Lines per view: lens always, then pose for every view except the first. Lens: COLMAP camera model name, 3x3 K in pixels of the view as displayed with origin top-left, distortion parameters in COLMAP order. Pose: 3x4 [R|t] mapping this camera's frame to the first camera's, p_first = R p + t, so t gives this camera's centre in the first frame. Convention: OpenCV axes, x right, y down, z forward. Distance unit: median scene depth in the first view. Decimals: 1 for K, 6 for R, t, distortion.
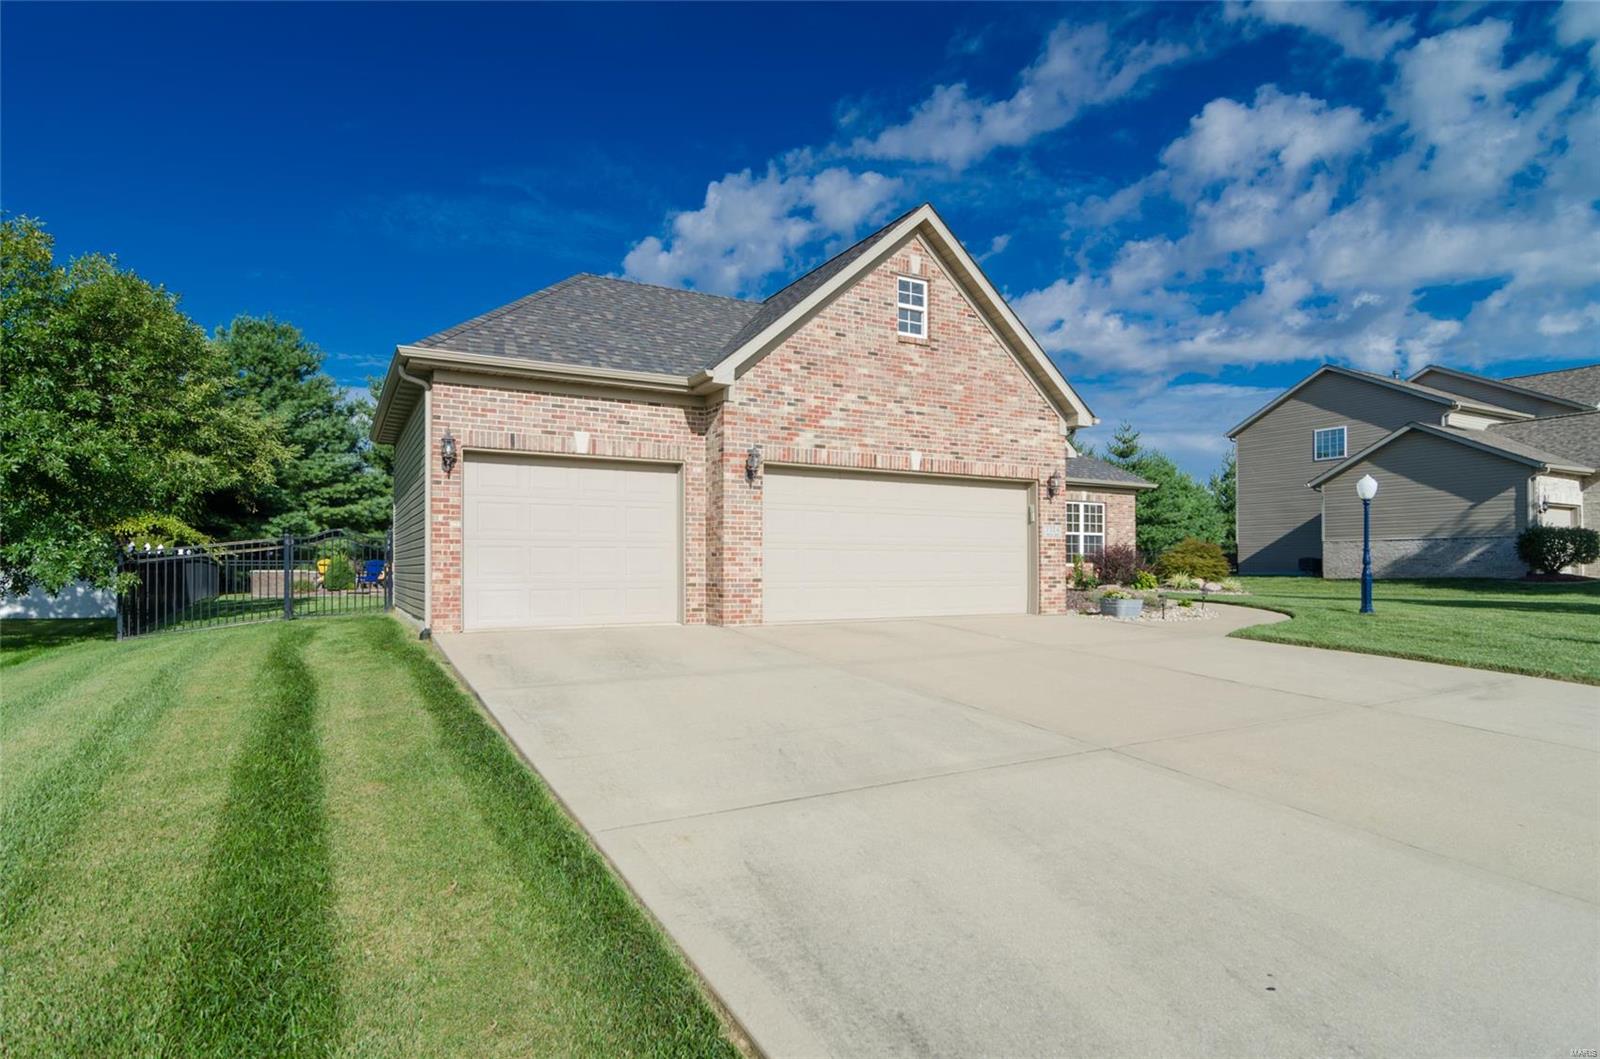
lens RADIAL K [[887.3, 0, 801.0], [0, 887.3, 570.9], [0, 0, 1]] dist [0.016877, -0.000108]
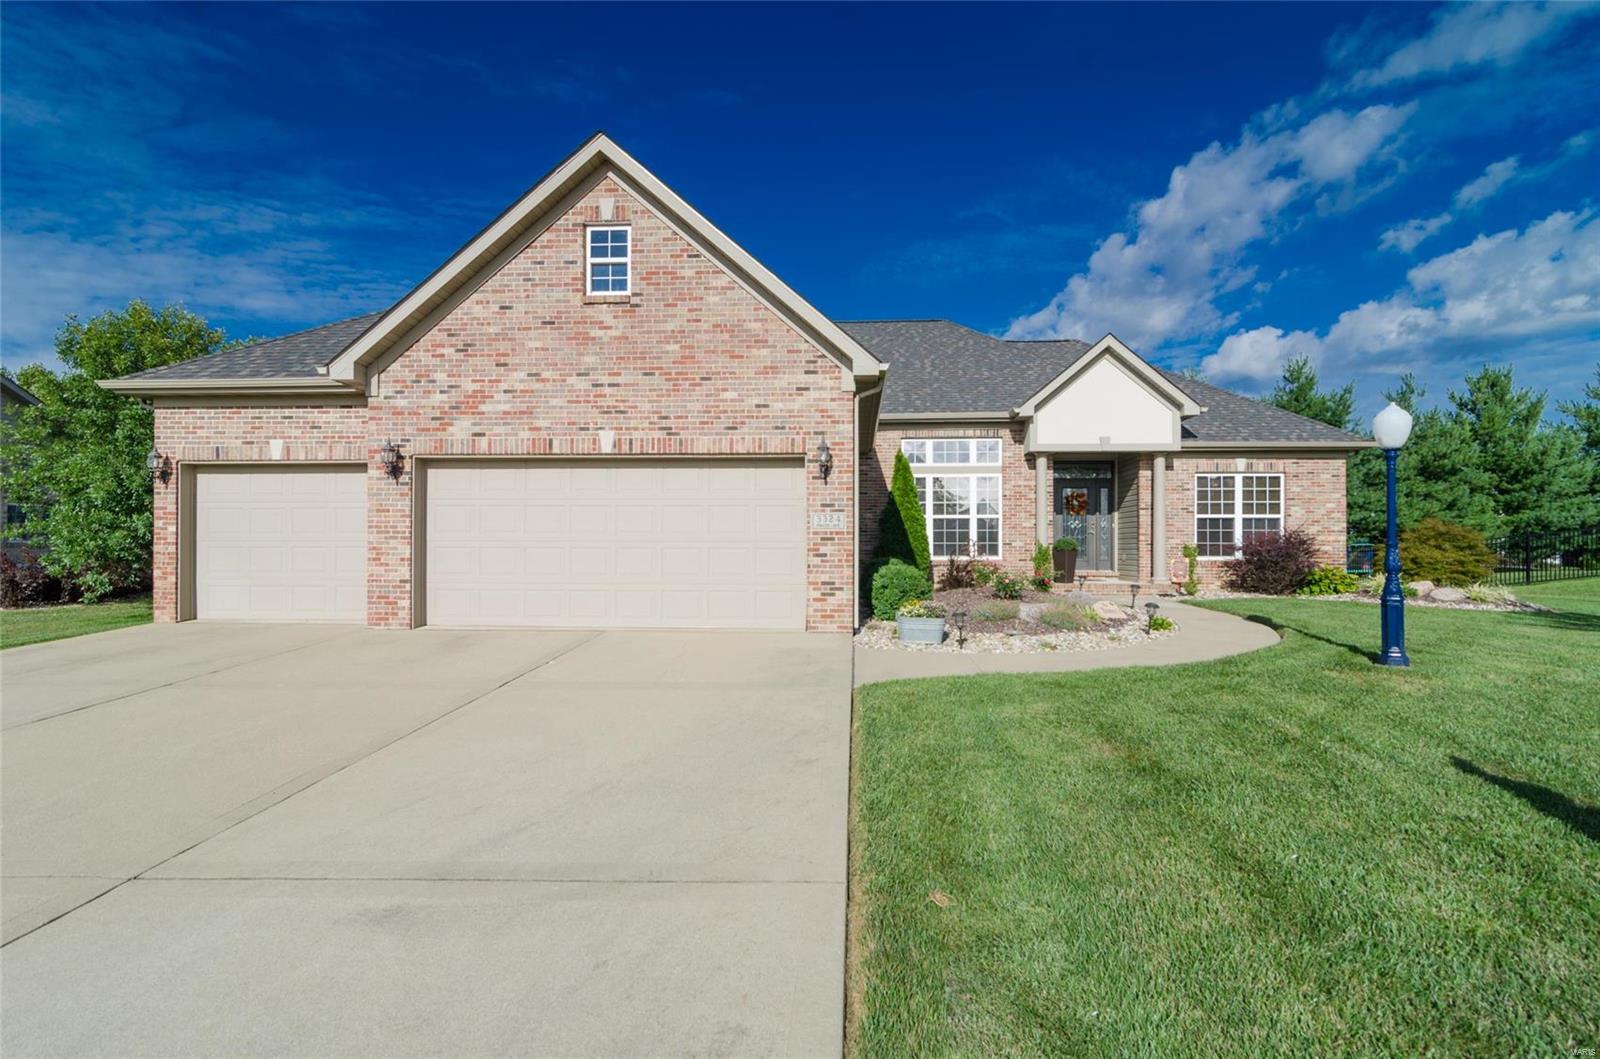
lens RADIAL K [[790.6, 0, 798.5], [0, 790.6, 559.5], [0, 0, 1]] dist [0.005205, 0.001538]
pose [[0.835778, 0.007209, -0.549020, 0.653424], [-0.003213, 0.999961, 0.008239, -0.017826], [0.549058, -0.005122, 0.835769, 0.443195]]
